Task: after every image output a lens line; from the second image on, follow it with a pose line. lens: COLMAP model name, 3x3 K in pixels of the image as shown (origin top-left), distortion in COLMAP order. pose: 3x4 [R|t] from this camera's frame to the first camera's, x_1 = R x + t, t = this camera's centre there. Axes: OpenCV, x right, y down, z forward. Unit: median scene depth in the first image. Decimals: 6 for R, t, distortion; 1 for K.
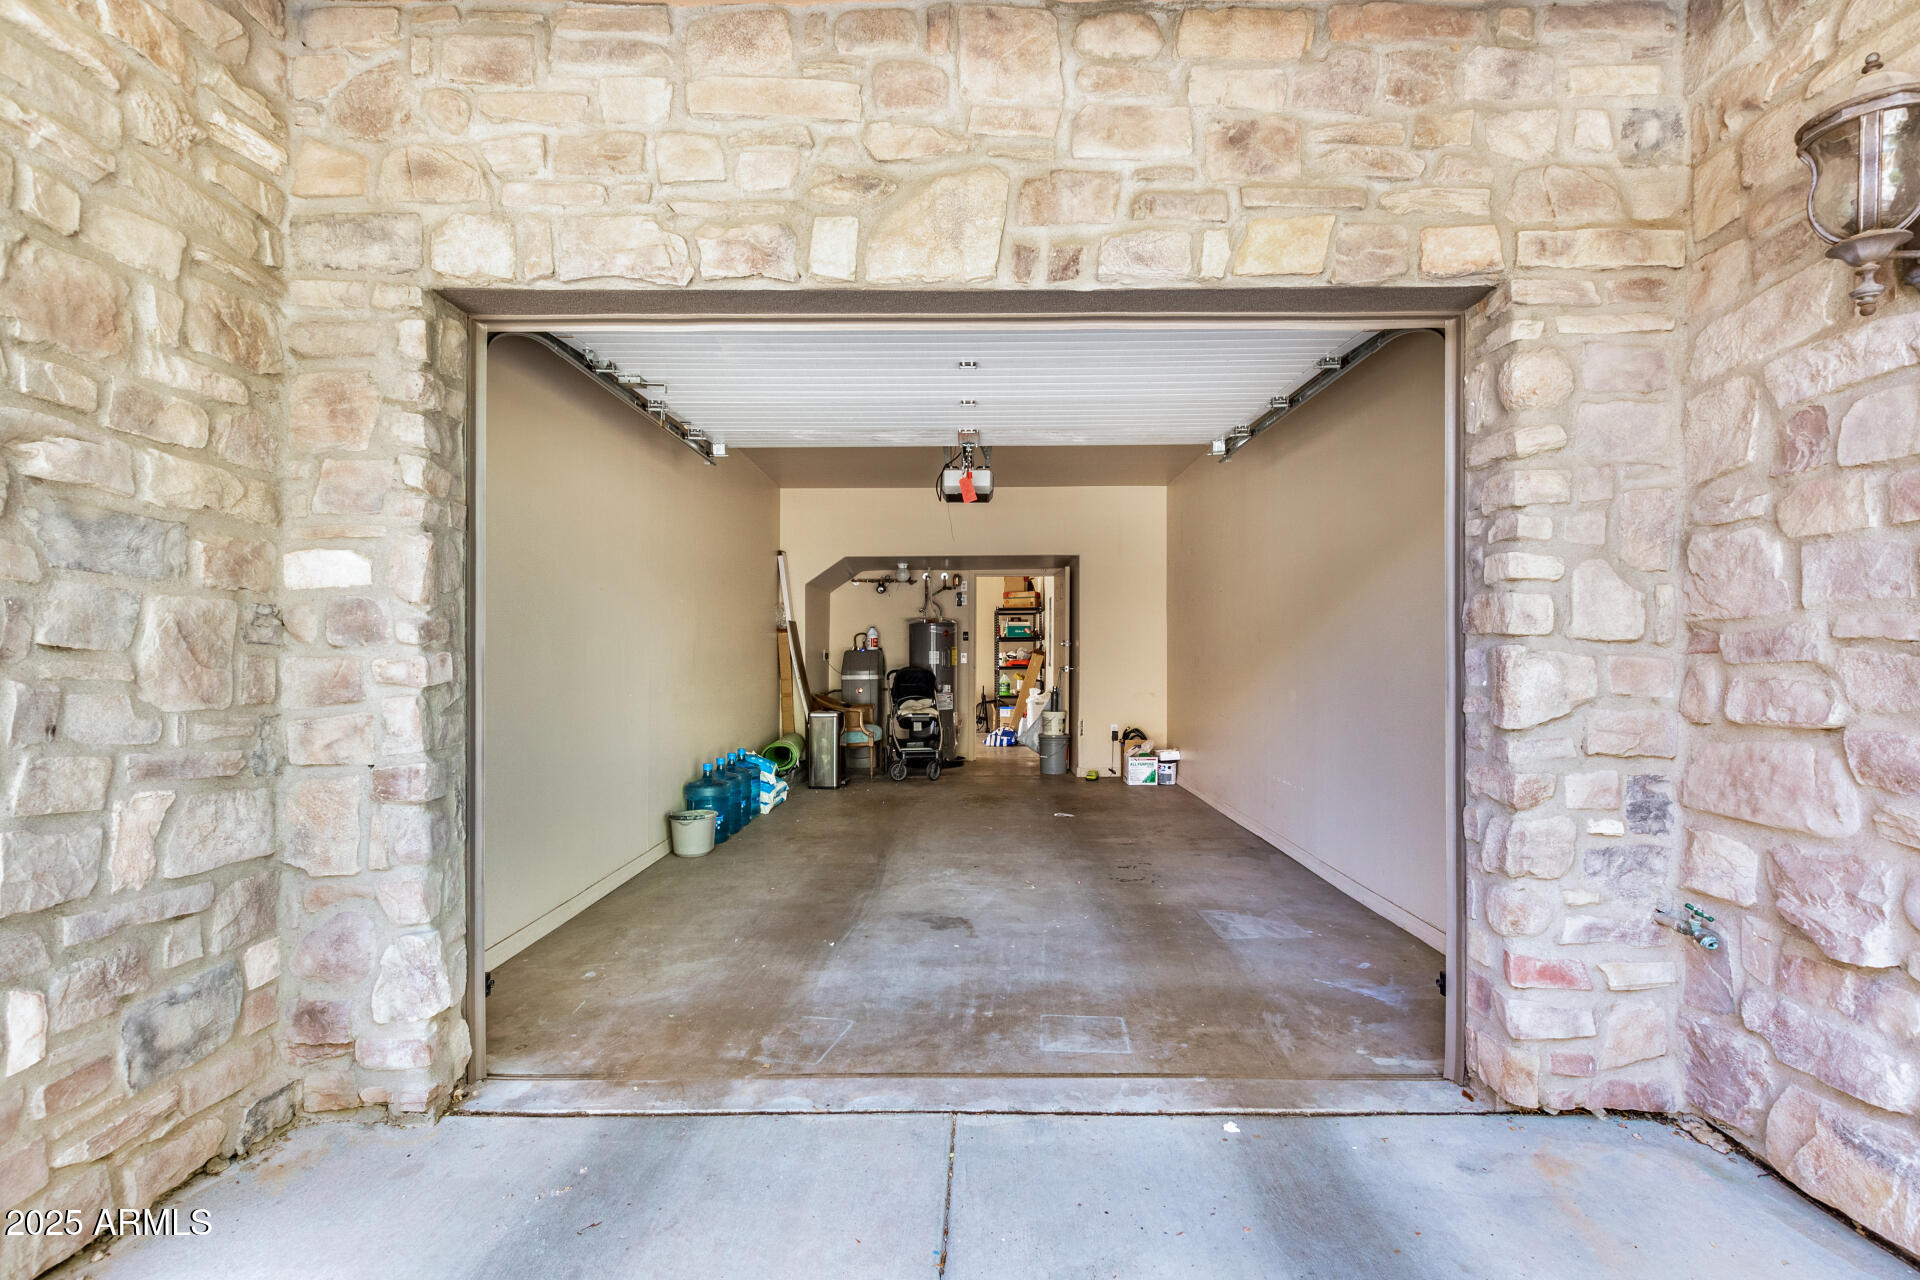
lens RADIAL K [[884.9, 0, 961.3], [0, 884.9, 644.0], [0, 0, 1]] dist [0.002687, 0.000216]
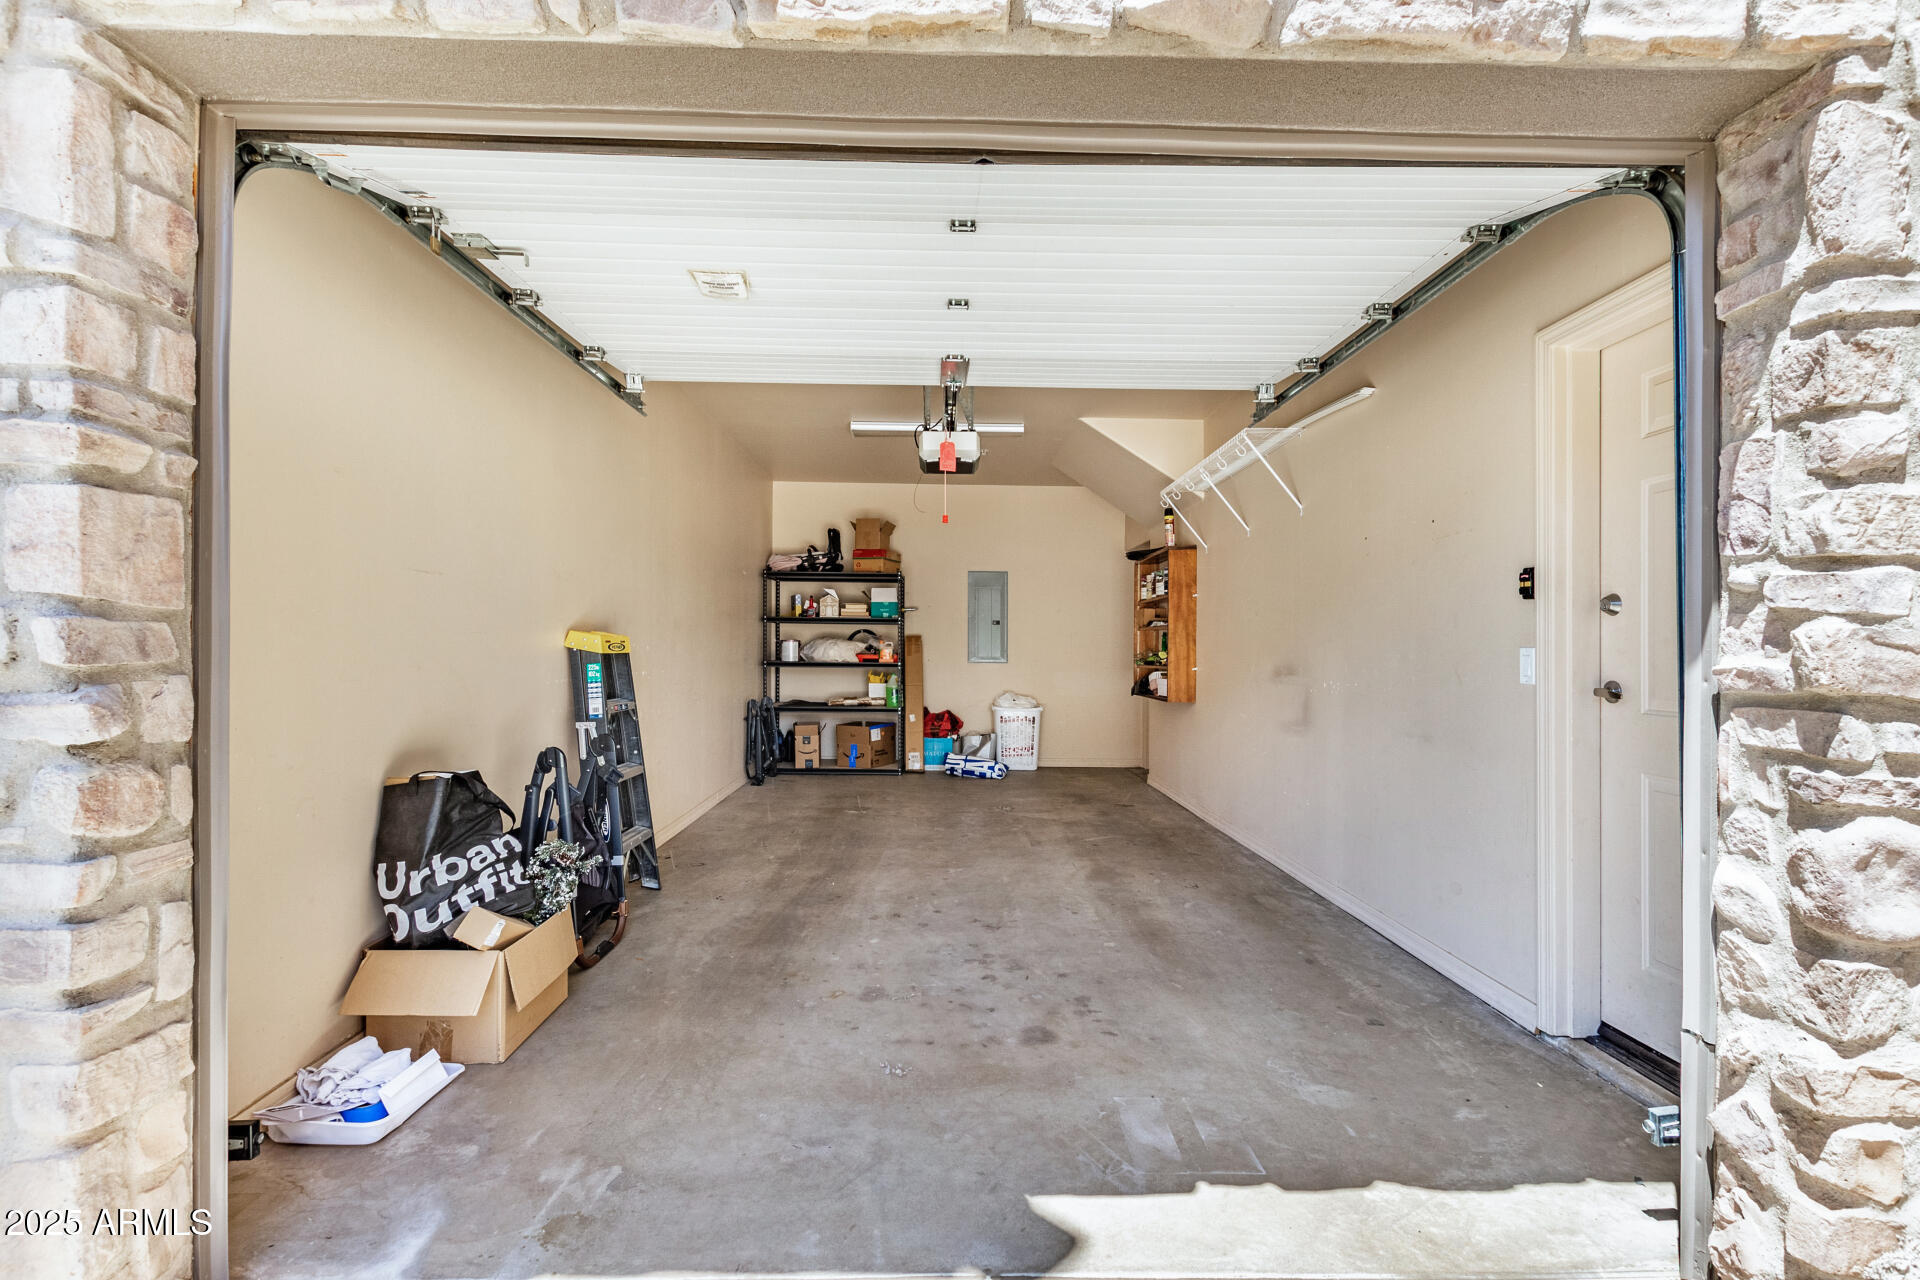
lens RADIAL K [[884.9, 0, 955.8], [0, 884.9, 645.3], [0, 0, 1]] dist [0.002687, 0.000216]
pose [[0.999571, 0.012186, 0.026624, -0.006279], [-0.012169, 0.999926, -0.000785, 0.006025], [-0.026632, 0.000461, 0.999645, 0.175397]]
